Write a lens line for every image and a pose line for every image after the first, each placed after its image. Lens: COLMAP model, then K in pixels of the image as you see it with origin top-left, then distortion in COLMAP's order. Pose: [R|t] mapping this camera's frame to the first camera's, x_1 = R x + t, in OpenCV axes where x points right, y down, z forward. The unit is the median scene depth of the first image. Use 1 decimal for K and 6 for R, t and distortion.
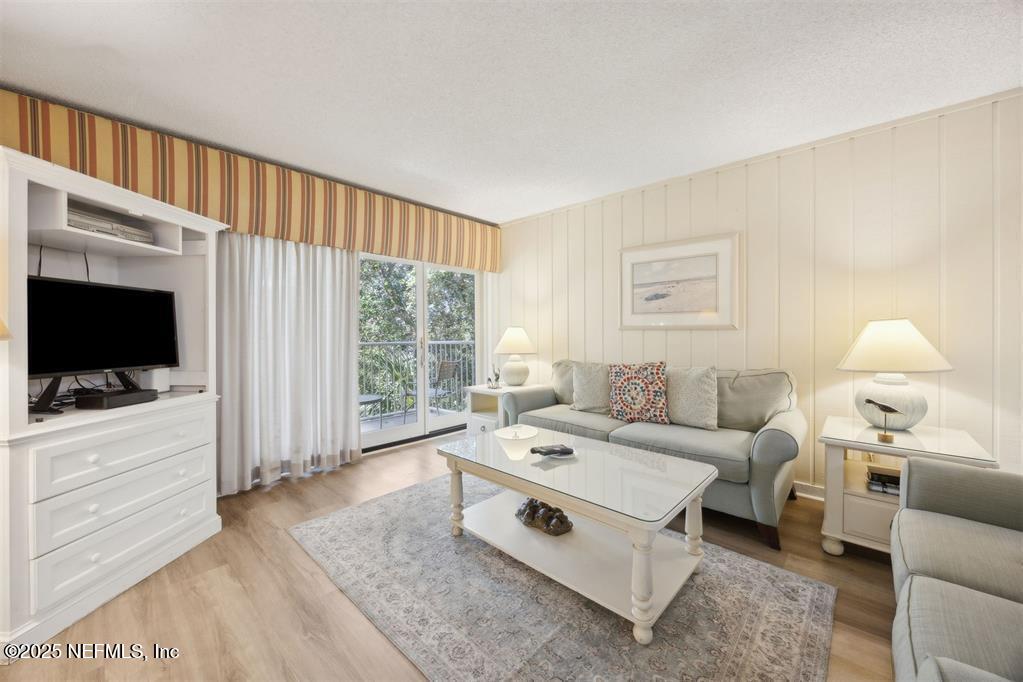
lens RADIAL K [[392.3, 0, 511.5], [0, 392.3, 341.0], [0, 0, 1]] dist [-0.001067, -0.000174]
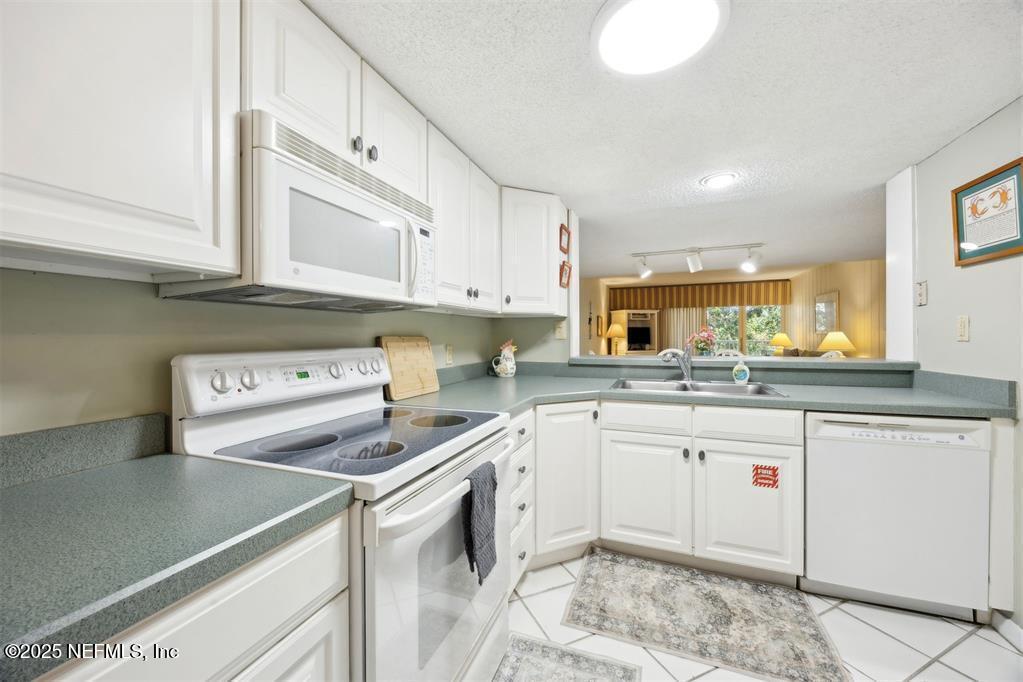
lens RADIAL K [[392.3, 0, 511.5], [0, 392.3, 341.0], [0, 0, 1]] dist [-0.001067, -0.000174]
pose [[0.360457, 0.012928, -0.932686, 2.693824], [-0.006058, 0.999915, 0.011519, -0.009554], [0.932756, 0.001498, 0.360505, -2.041918]]
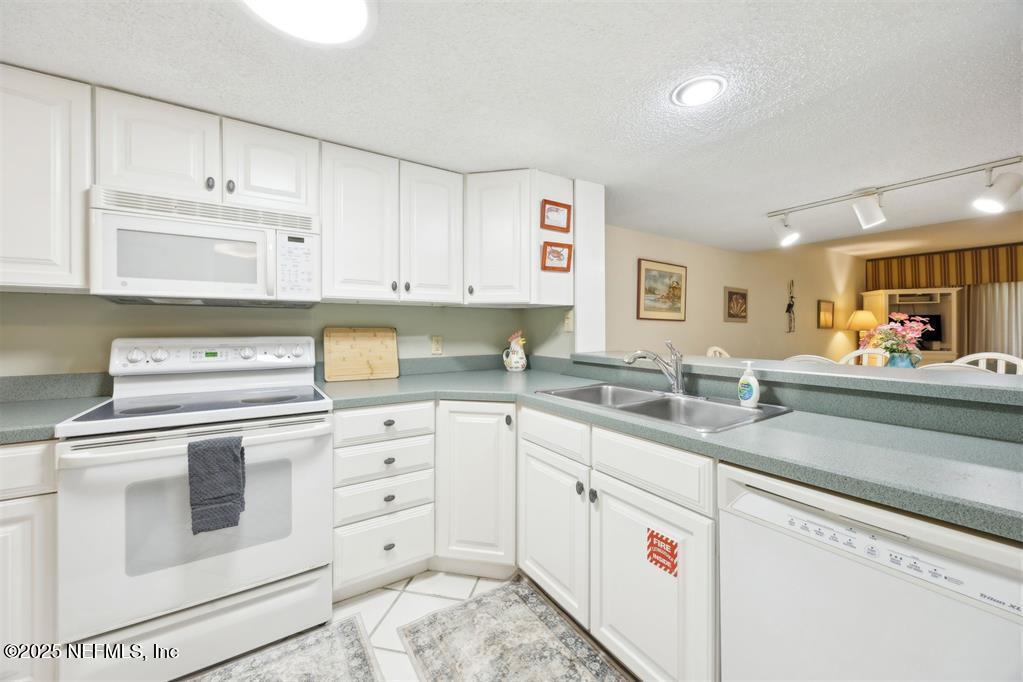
lens RADIAL K [[393.6, 0, 509.0], [0, 393.6, 331.4], [0, 0, 1]] dist [-0.001026, -0.000059]
pose [[-0.254707, 0.011455, -0.966951, 2.671941], [-0.009167, 0.999856, 0.014259, -0.016546], [0.966975, 0.012496, -0.254565, -1.291027]]
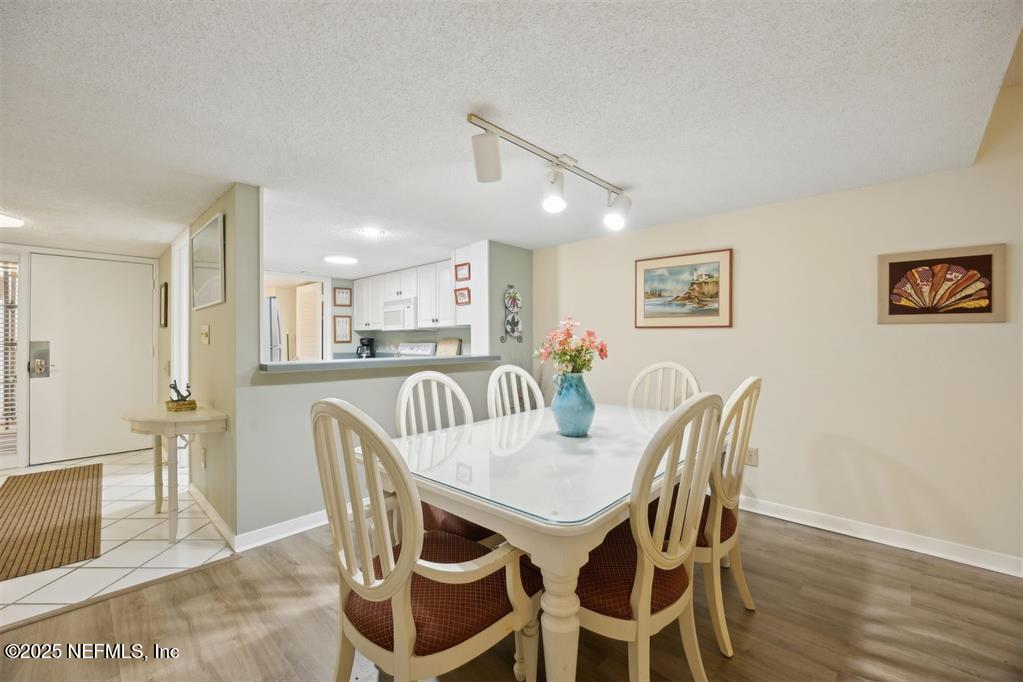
lens RADIAL K [[401.4, 0, 511.5], [0, 401.4, 341.0], [0, 0, 1]] dist [-0.001090, -0.000123]
pose [[-0.999707, 0.008251, 0.022735, 1.341448], [0.008555, 0.999875, 0.013305, -0.025371], [-0.022623, 0.013496, -0.999653, 0.371165]]
